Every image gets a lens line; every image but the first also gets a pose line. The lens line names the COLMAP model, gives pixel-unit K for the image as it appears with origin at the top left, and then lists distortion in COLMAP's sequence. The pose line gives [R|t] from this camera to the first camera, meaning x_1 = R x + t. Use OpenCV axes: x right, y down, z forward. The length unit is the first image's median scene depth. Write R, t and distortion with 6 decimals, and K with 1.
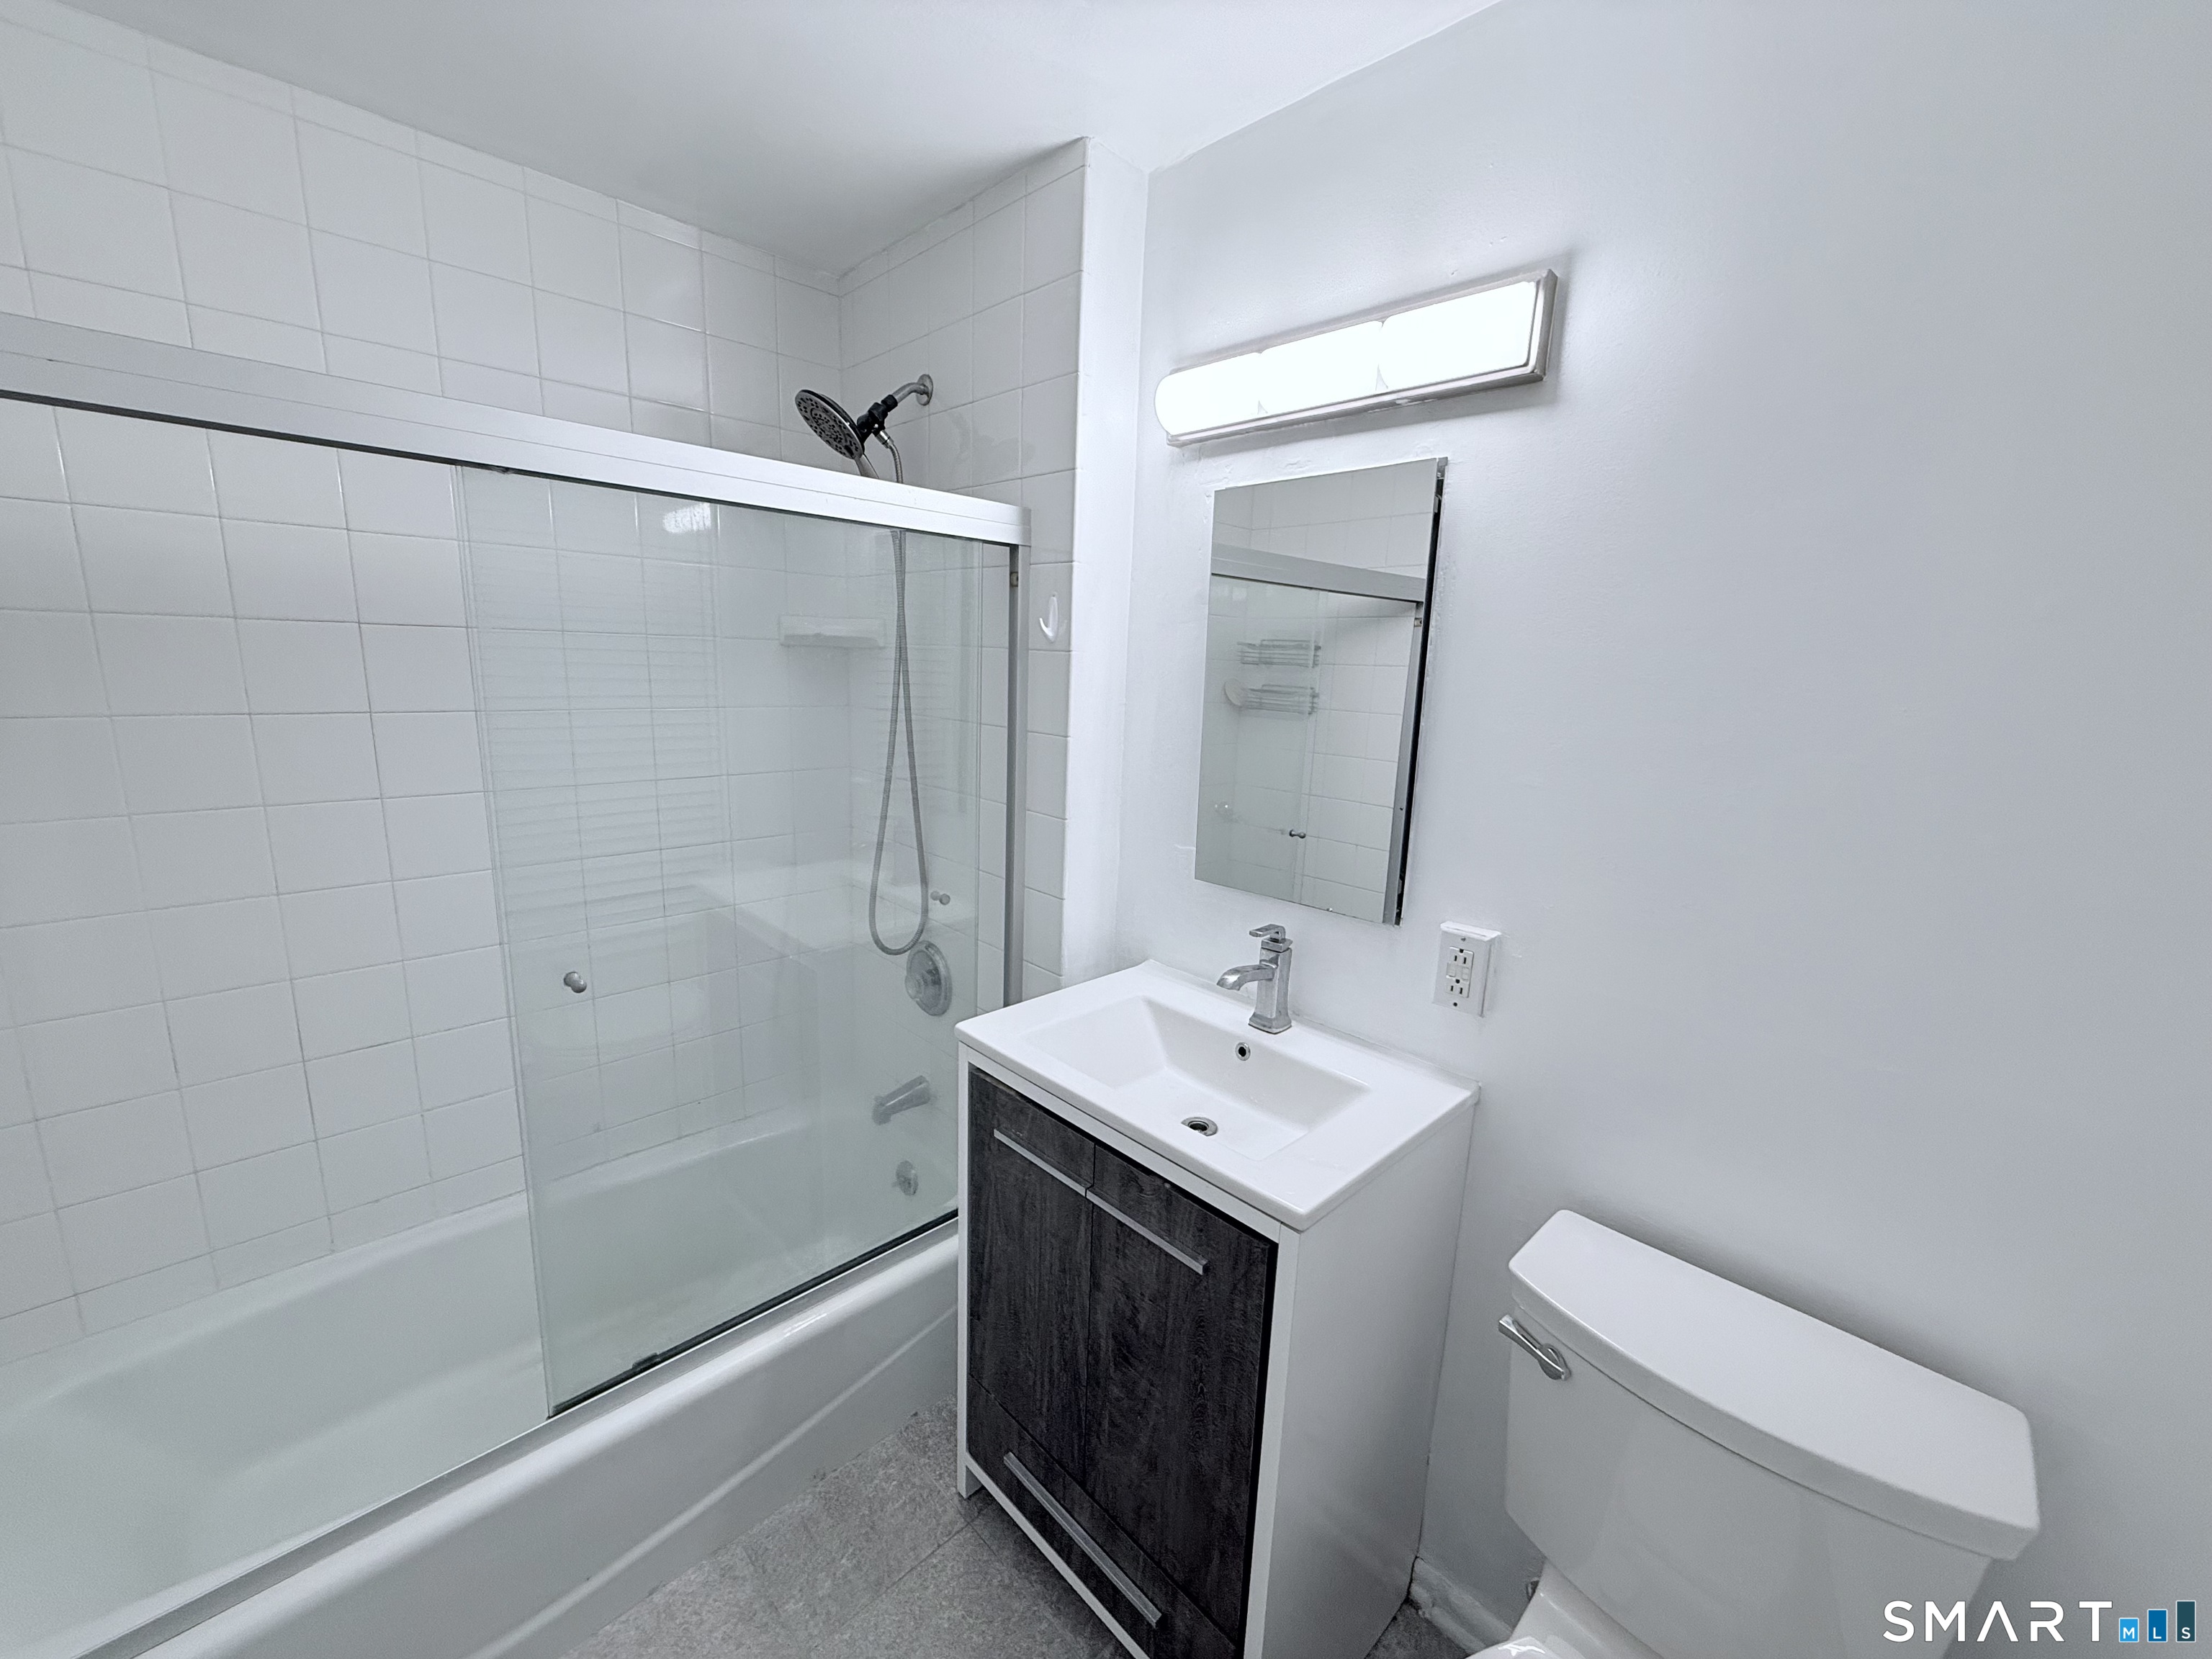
lens RADIAL K [[876.1, 0, 1100.5], [0, 876.1, 827.3], [0, 0, 1]] dist [0.000384, -0.000091]
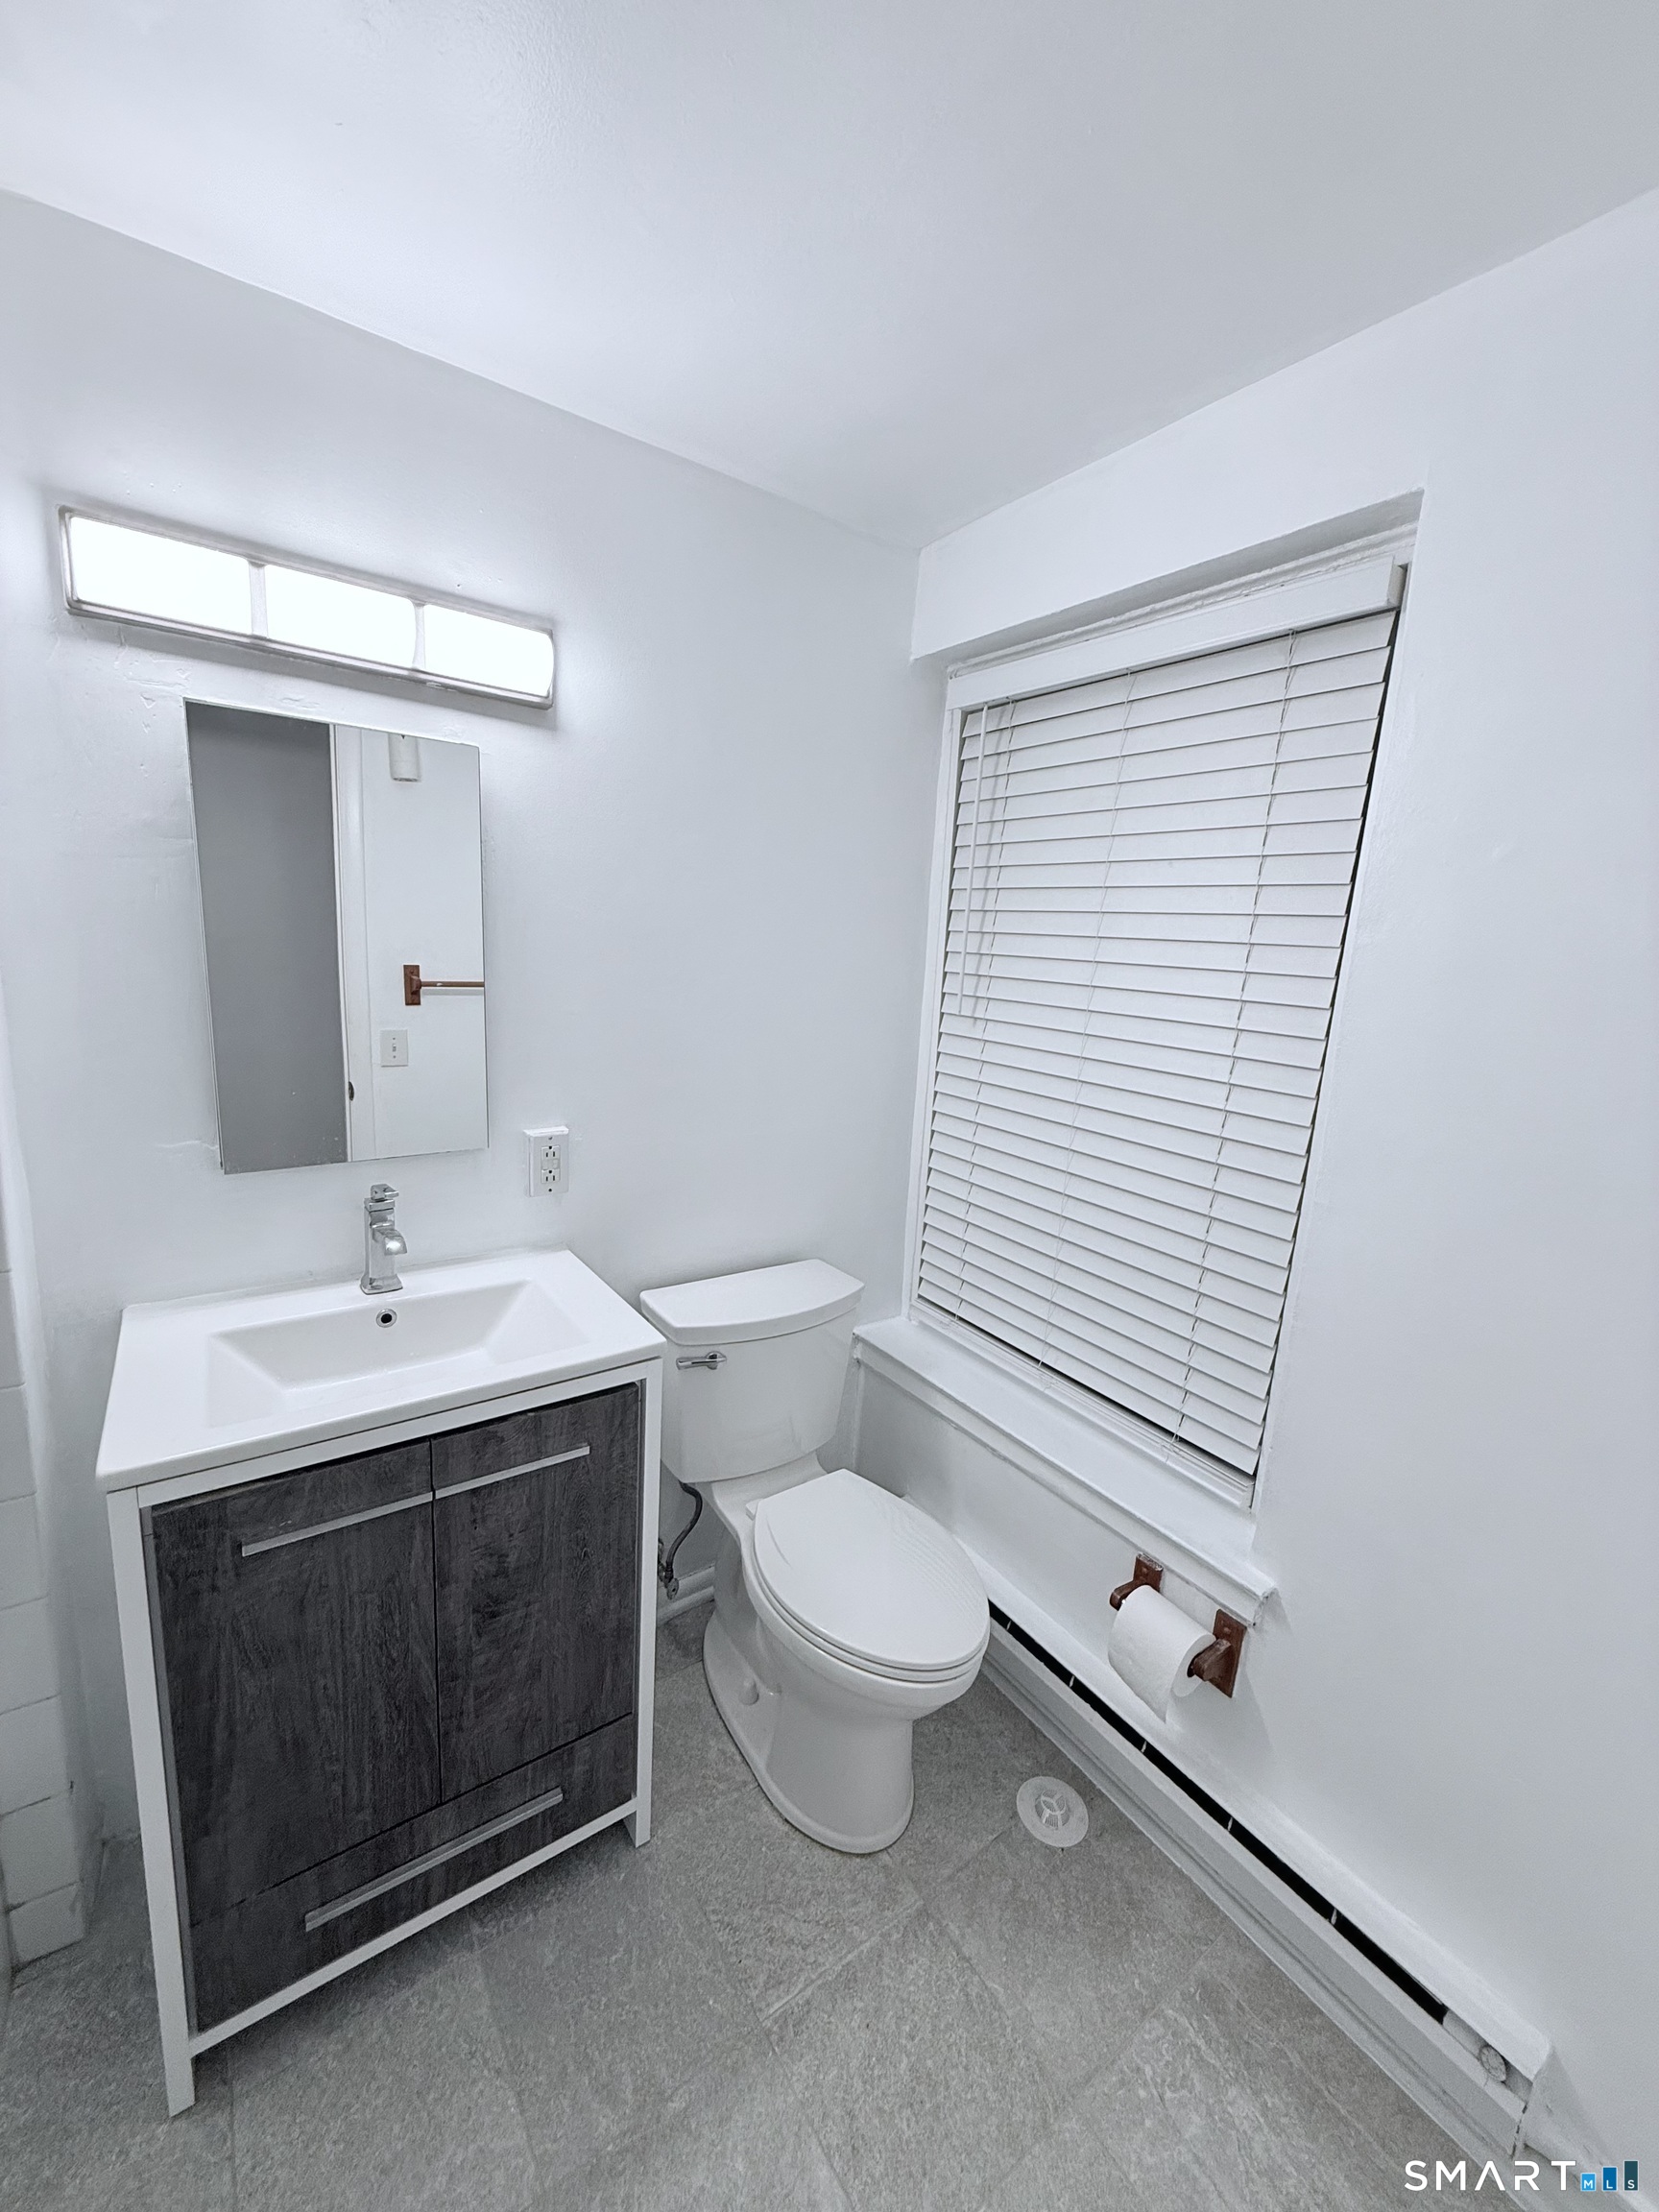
lens RADIAL K [[876.1, 0, 822.6], [0, 876.1, 1100.6], [0, 0, 1]] dist [0.000384, -0.000091]
pose [[0.161077, -0.204290, 0.965567, -0.741548], [0.138284, 0.973363, 0.182870, -0.105003], [-0.977206, 0.104067, 0.185037, 0.359414]]
